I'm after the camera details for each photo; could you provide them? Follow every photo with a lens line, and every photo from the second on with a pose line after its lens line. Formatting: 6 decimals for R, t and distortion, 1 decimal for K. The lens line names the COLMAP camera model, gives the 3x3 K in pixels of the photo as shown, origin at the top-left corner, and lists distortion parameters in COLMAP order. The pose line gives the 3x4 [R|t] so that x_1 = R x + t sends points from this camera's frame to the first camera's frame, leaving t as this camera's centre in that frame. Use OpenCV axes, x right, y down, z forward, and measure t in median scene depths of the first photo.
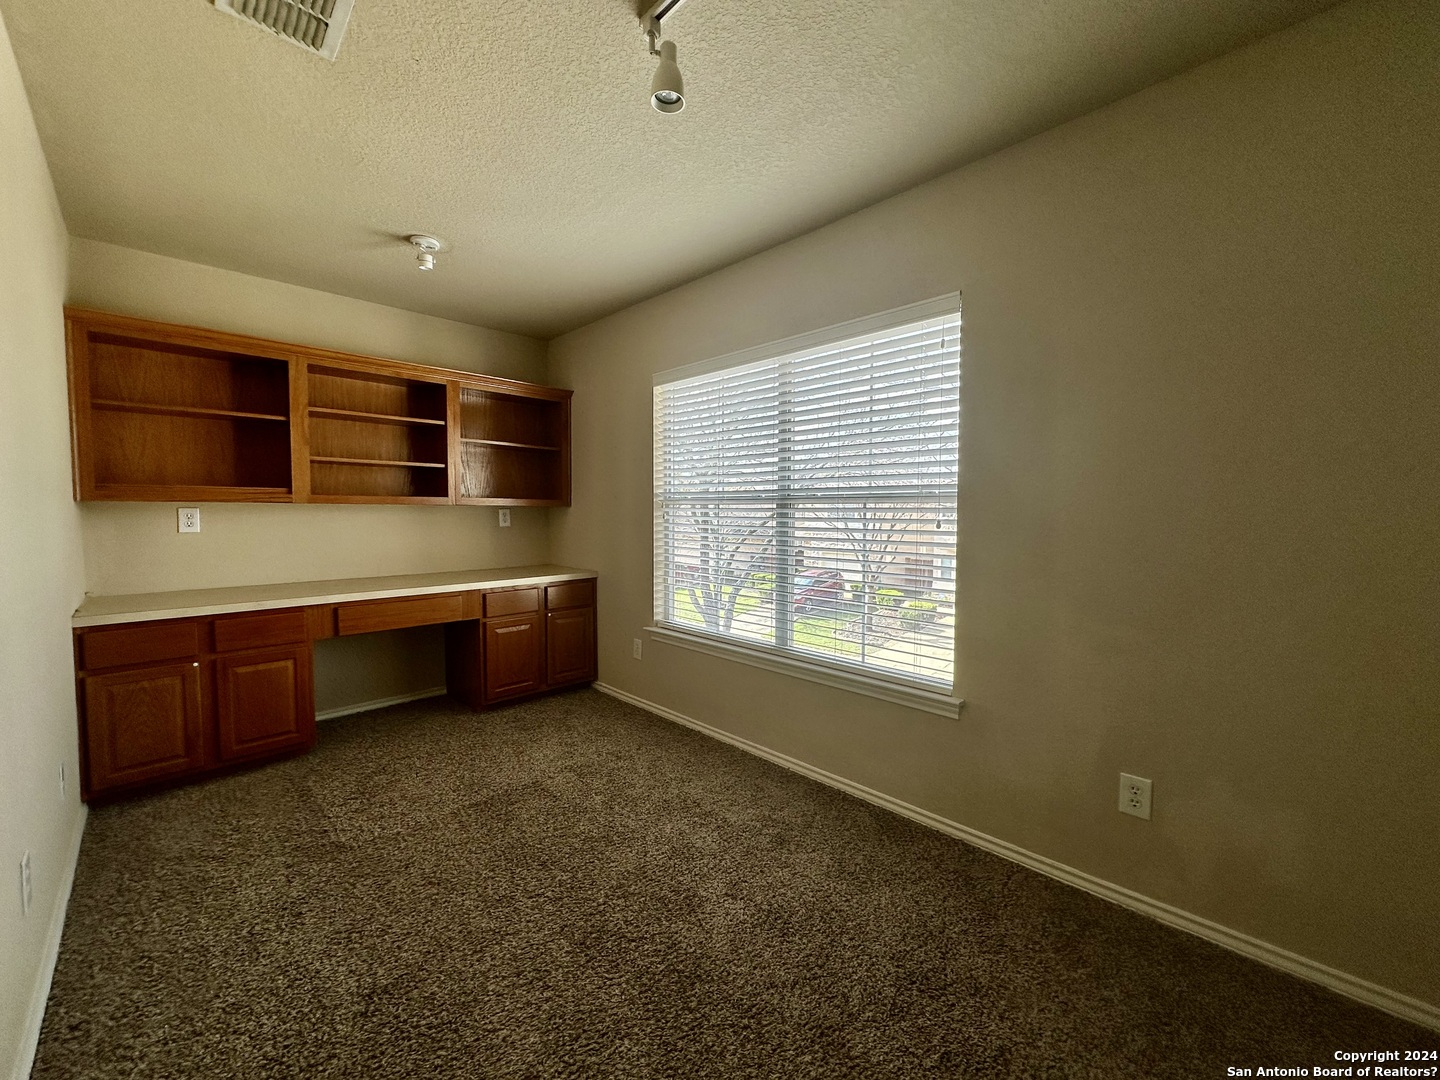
lens RADIAL K [[573.7, 0, 721.8], [0, 573.7, 536.2], [0, 0, 1]] dist [-0.001437, 0.000071]
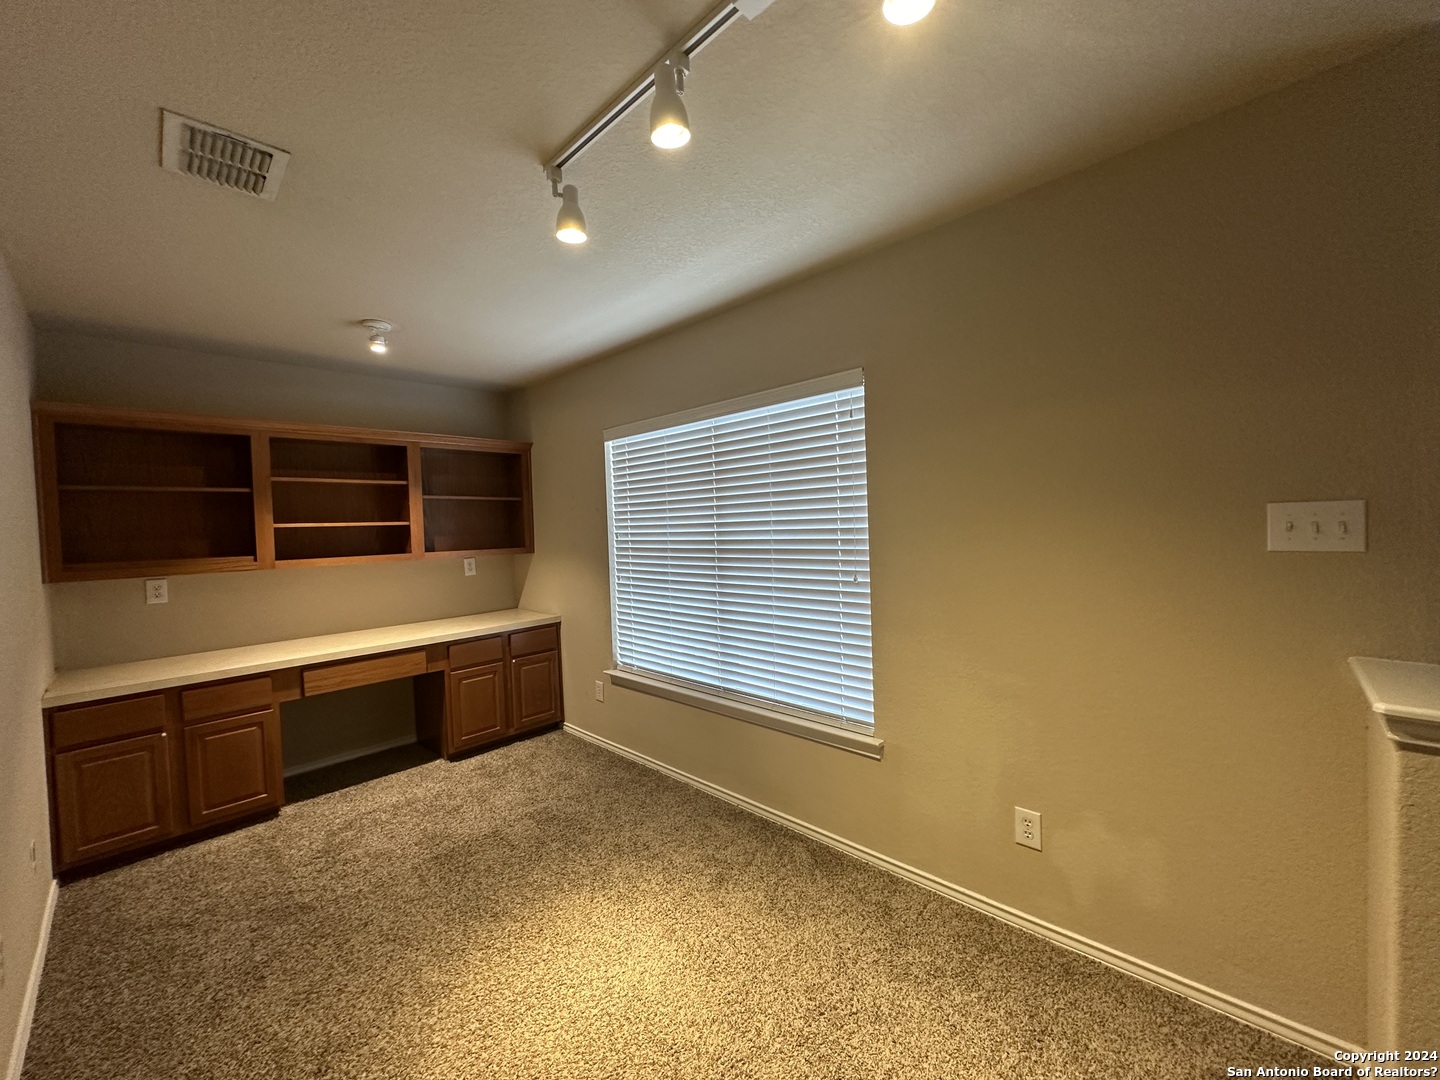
lens RADIAL K [[573.7, 0, 721.8], [0, 573.7, 536.2], [0, 0, 1]] dist [-0.001437, 0.000071]
pose [[0.999048, -0.038491, 0.020508, 0.129350], [0.038950, 0.998989, -0.022460, -0.105158], [-0.019623, 0.023238, 0.999537, -0.104150]]
